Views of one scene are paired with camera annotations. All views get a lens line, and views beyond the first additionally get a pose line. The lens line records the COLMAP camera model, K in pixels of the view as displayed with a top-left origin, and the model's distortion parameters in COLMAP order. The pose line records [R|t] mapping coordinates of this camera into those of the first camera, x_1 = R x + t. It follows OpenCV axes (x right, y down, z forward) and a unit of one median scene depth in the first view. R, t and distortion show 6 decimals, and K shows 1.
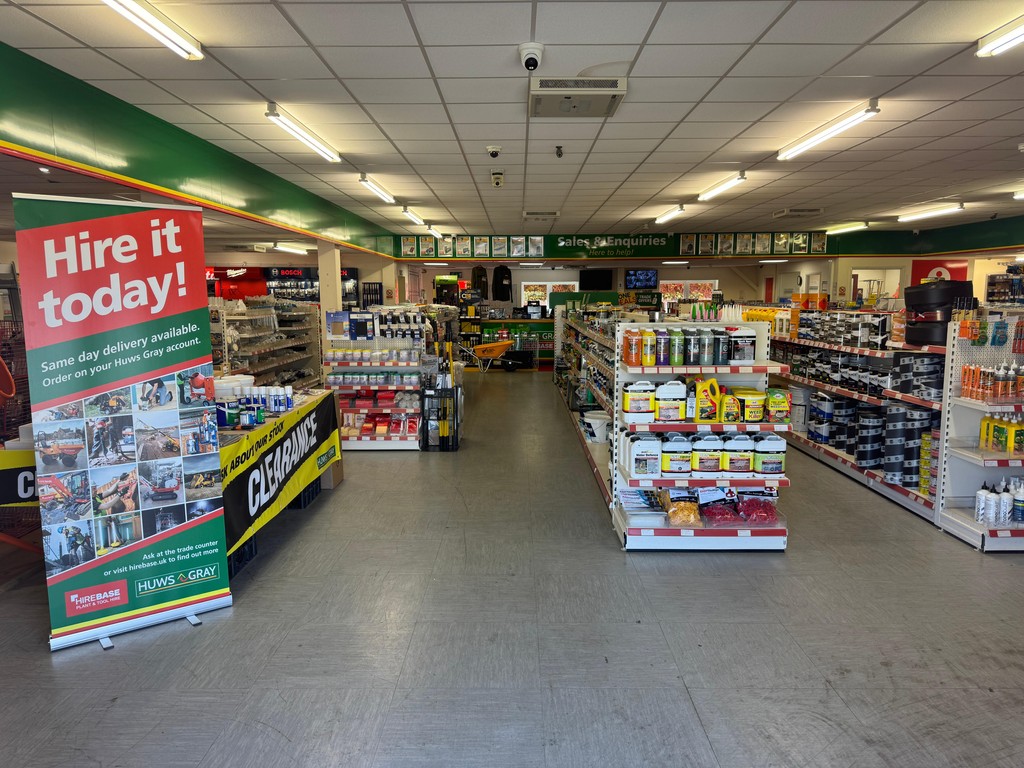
lens RADIAL K [[711.2, 0, 511.0], [0, 711.2, 384.9], [0, 0, 1]] dist [0.133038, -0.193138]
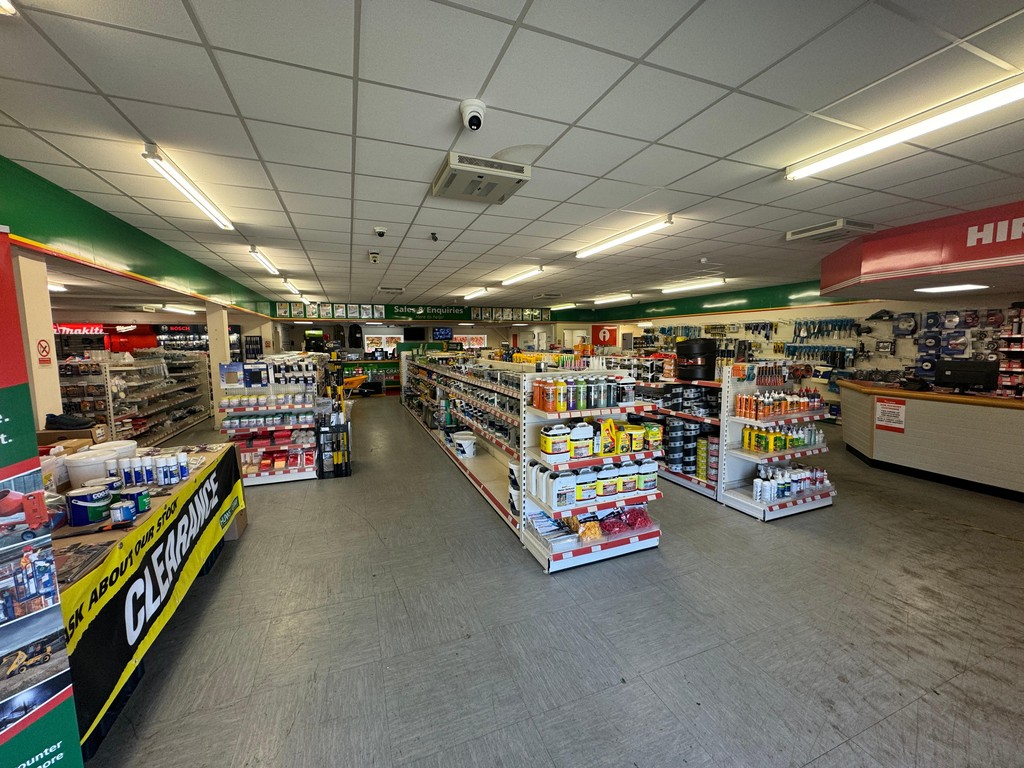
lens RADIAL K [[407.8, 0, 510.2], [0, 407.8, 381.4], [0, 0, 1]] dist [-0.000003, 0.000901]
pose [[0.926926, -0.040031, 0.373103, -0.130117], [0.050970, 0.998510, -0.019495, -0.066688], [-0.371767, 0.037088, 0.927585, 0.416272]]
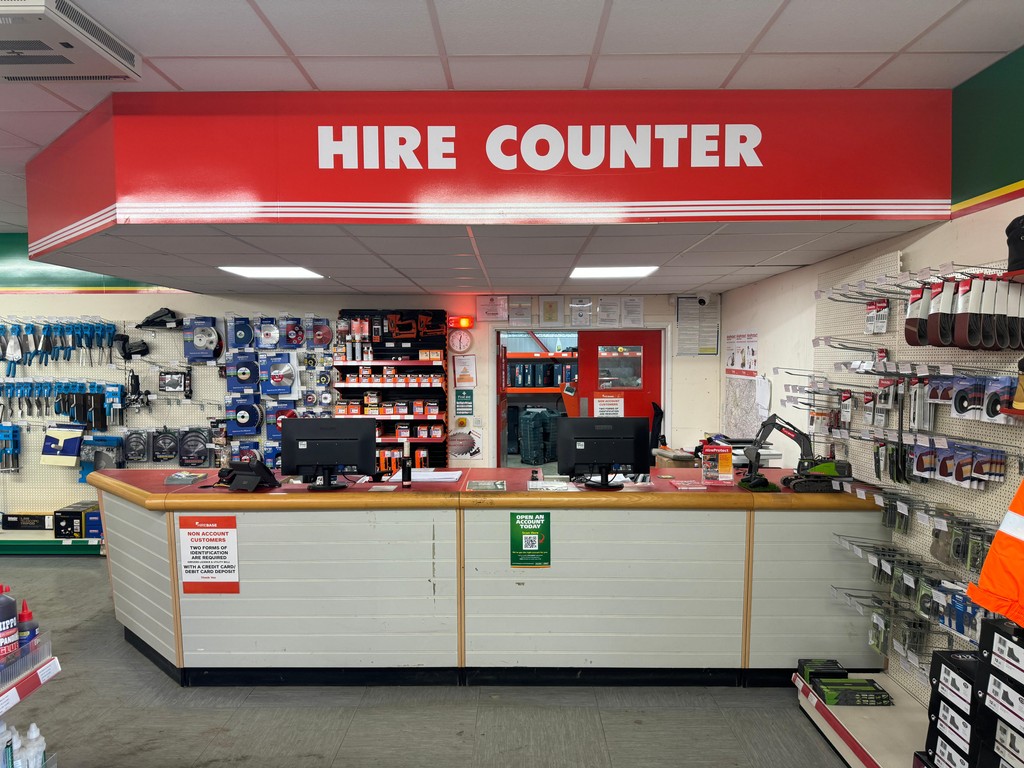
lens RADIAL K [[711.2, 0, 511.0], [0, 711.2, 384.9], [0, 0, 1]] dist [0.133038, -0.193138]
pose [[-0.003577, -0.035309, 0.999370, 0.183586], [0.129395, 0.990958, 0.035475, -0.096542], [-0.991587, 0.129441, 0.001024, 0.577384]]
